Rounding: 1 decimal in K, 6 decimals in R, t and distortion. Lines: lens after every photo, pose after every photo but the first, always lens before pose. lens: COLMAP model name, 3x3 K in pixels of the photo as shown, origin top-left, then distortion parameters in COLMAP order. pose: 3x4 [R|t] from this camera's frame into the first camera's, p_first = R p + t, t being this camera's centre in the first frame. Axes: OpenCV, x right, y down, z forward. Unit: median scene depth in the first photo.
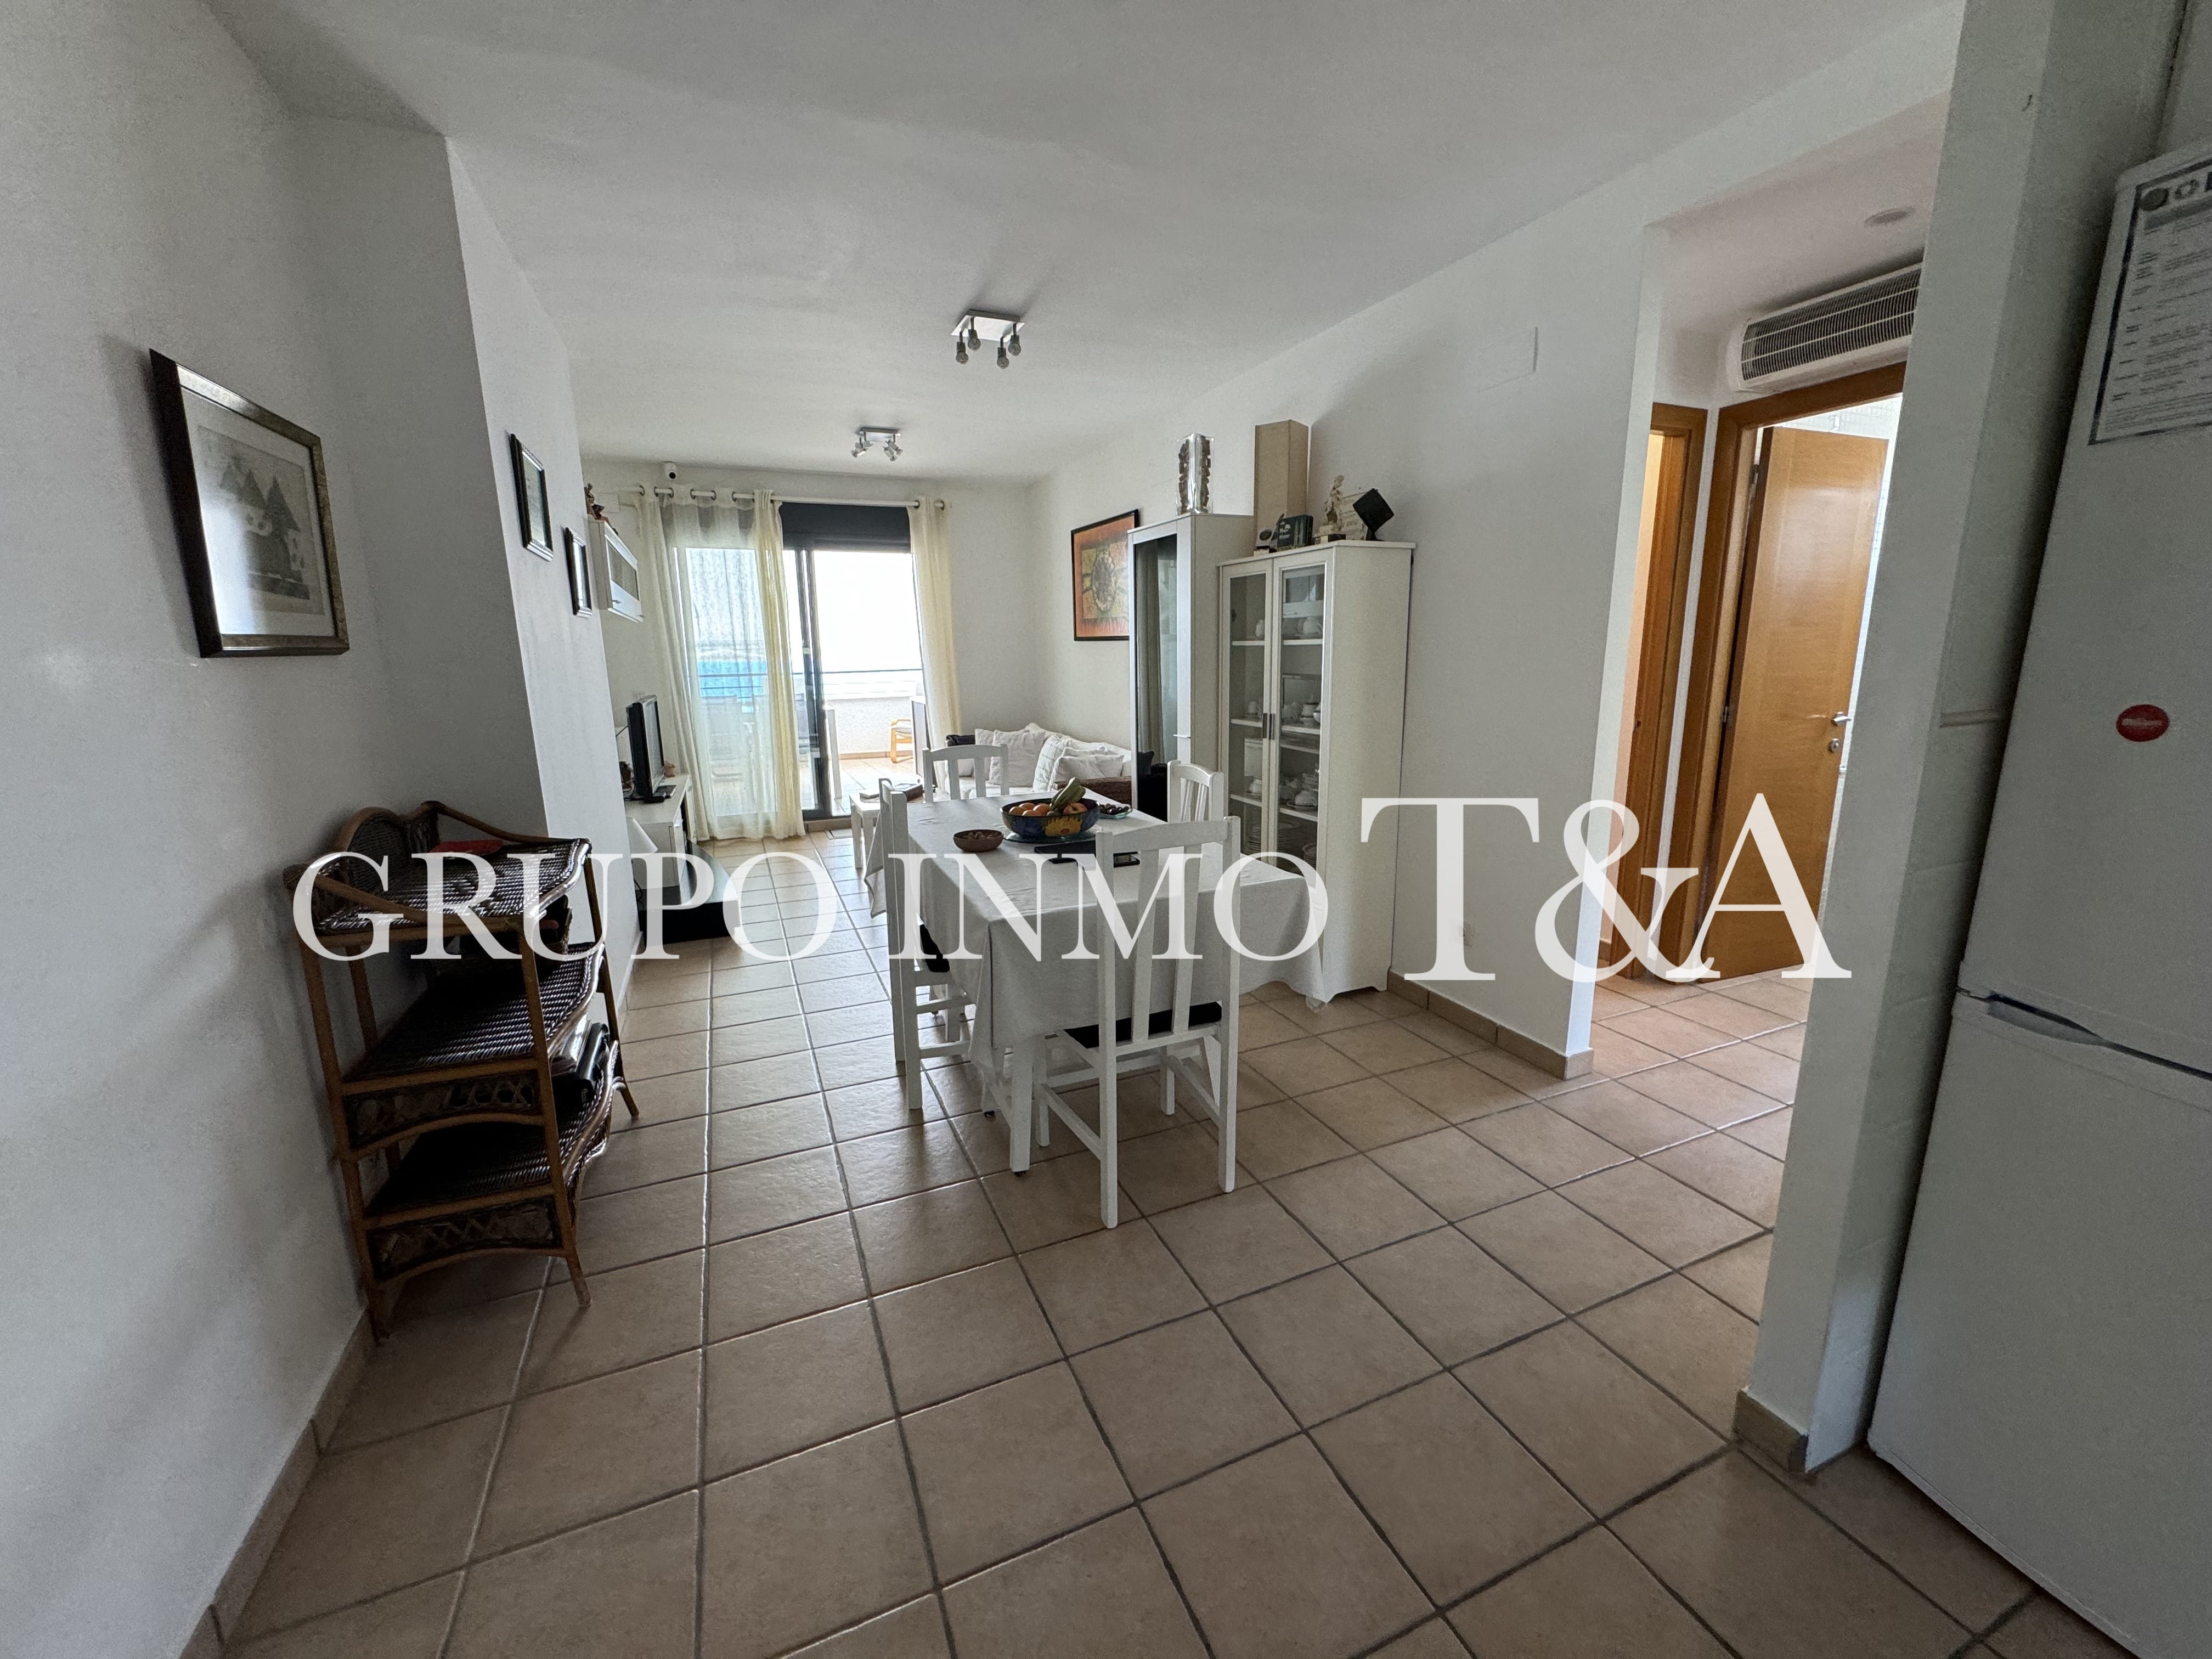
lens RADIAL K [[888.8, 0, 1105.1], [0, 888.8, 830.4], [0, 0, 1]] dist [-0.005212, 0.000303]
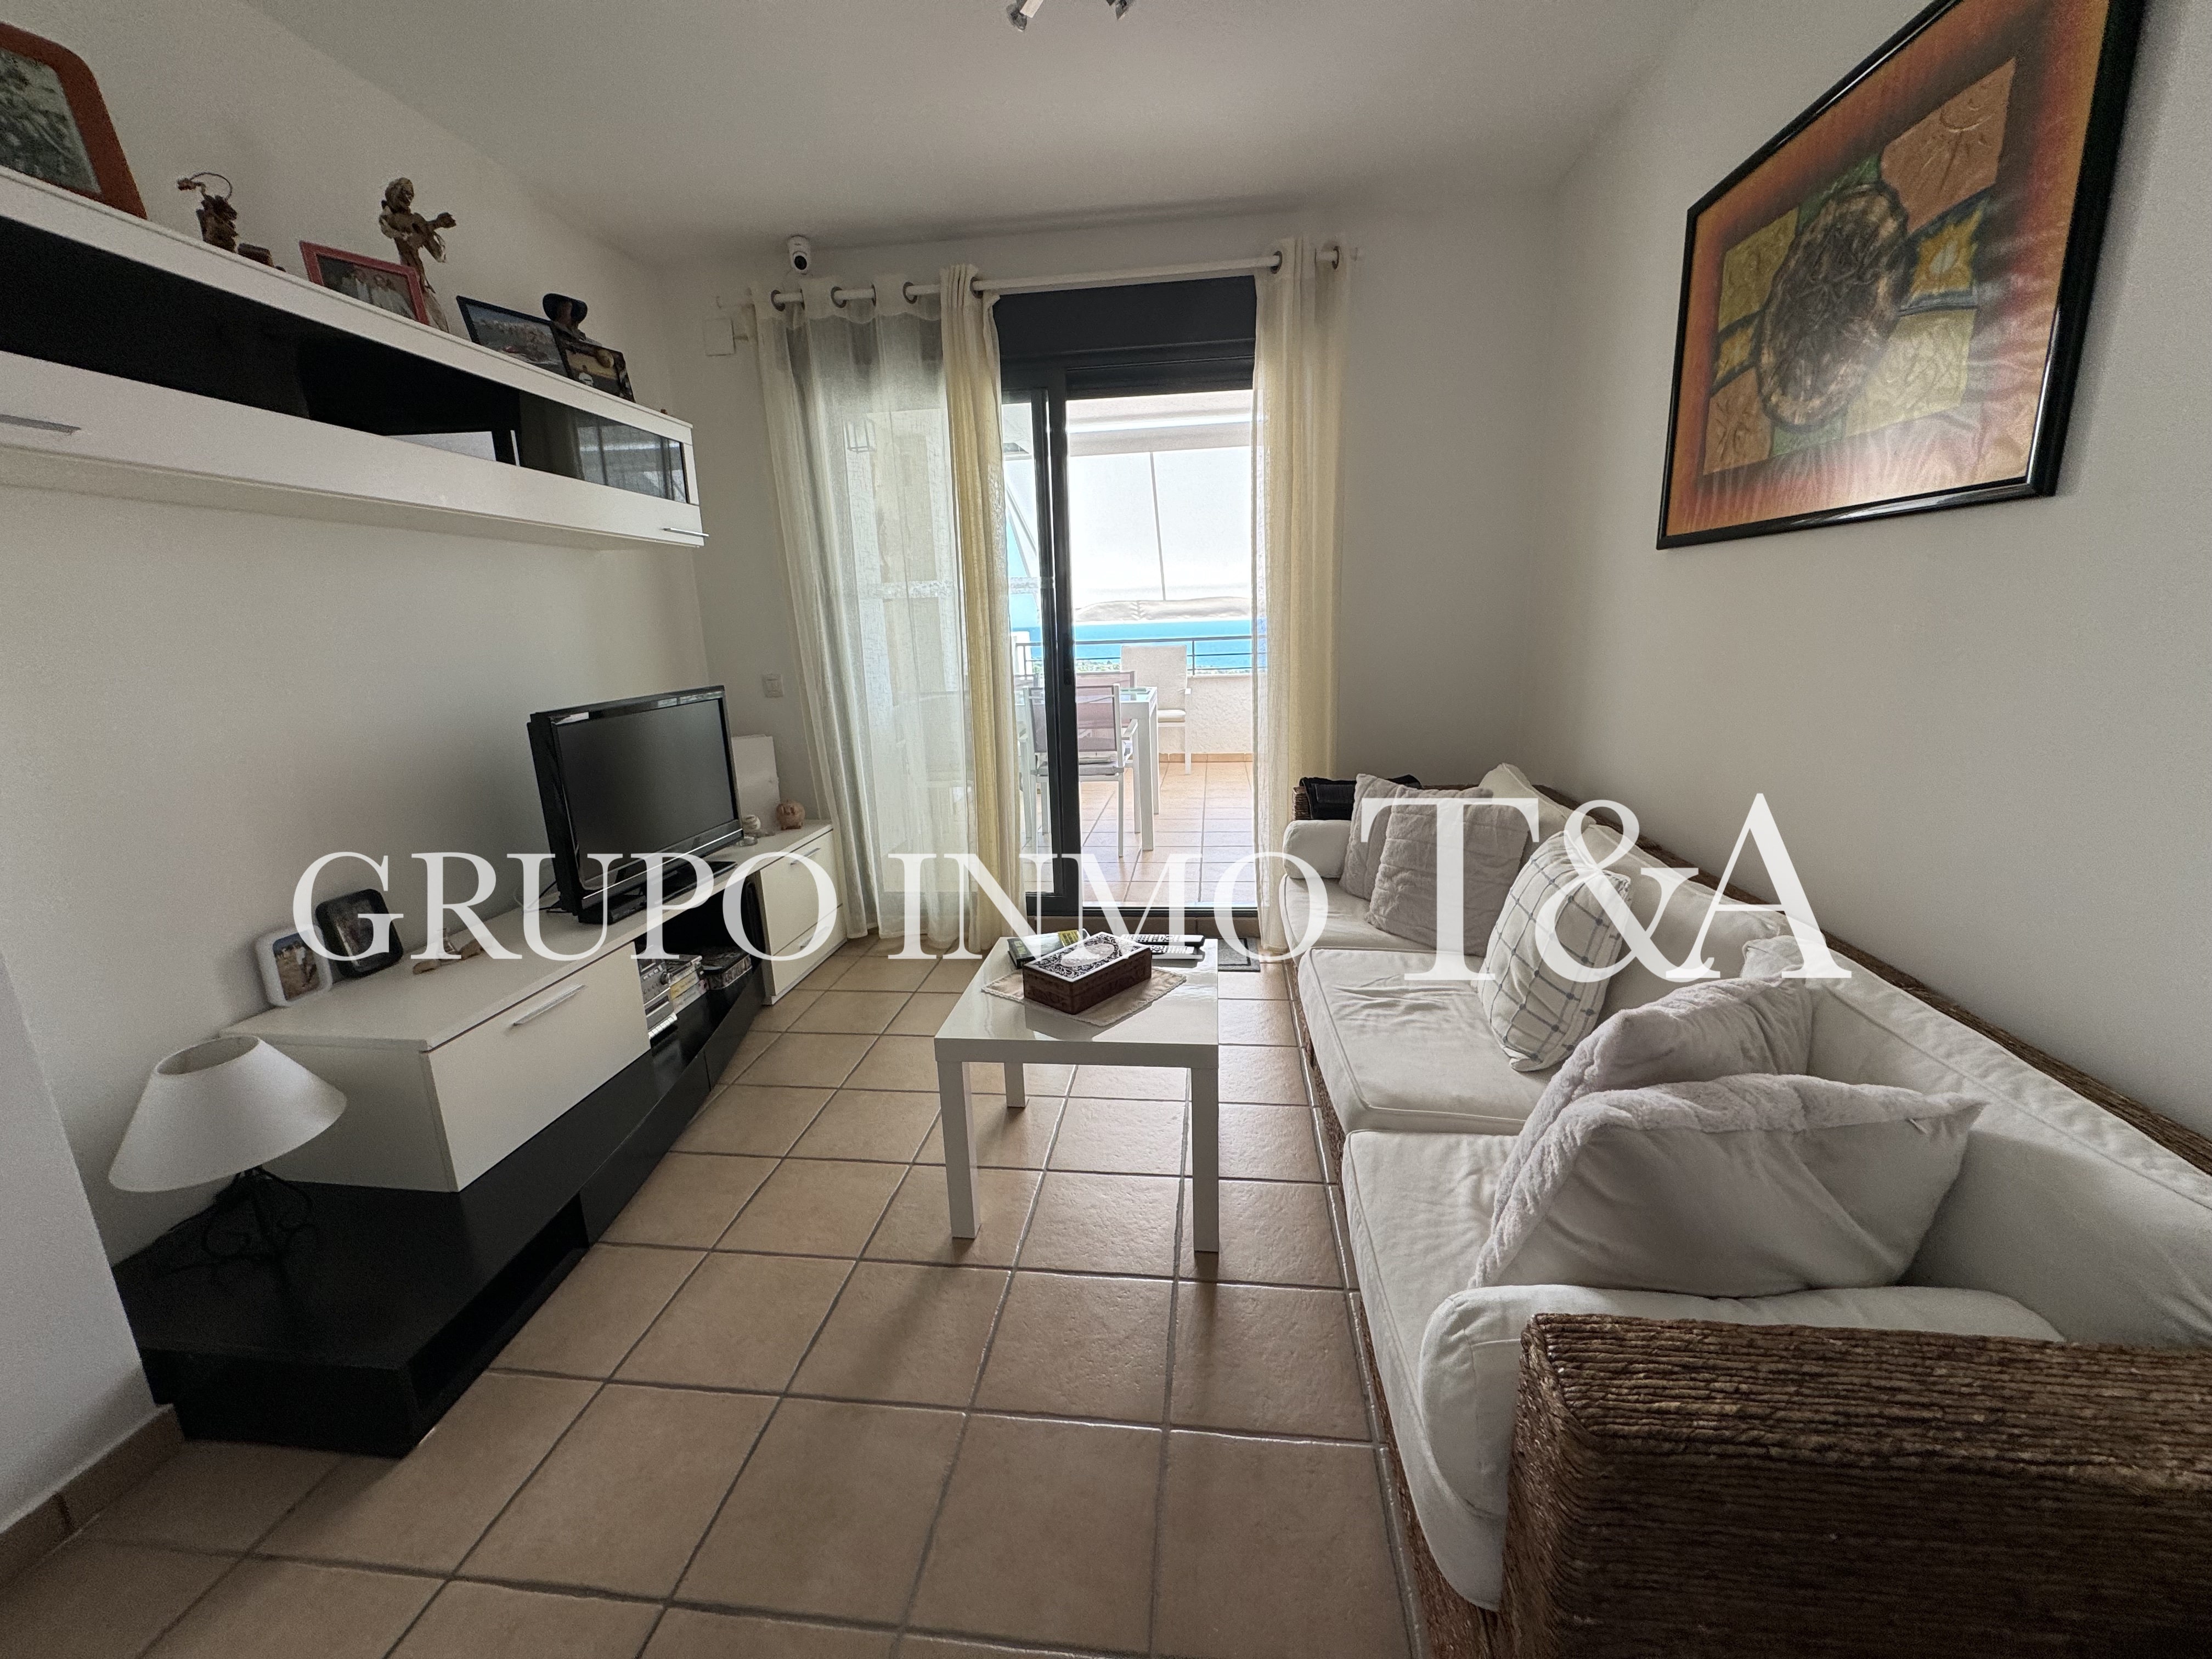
lens RADIAL K [[888.8, 0, 1108.0], [0, 888.8, 845.6], [0, 0, 1]] dist [-0.005212, 0.000303]
pose [[0.869477, 0.107787, -0.482070, -0.040712], [-0.084460, 0.993971, 0.069909, -0.105098], [0.486699, -0.020069, 0.873339, 0.589697]]
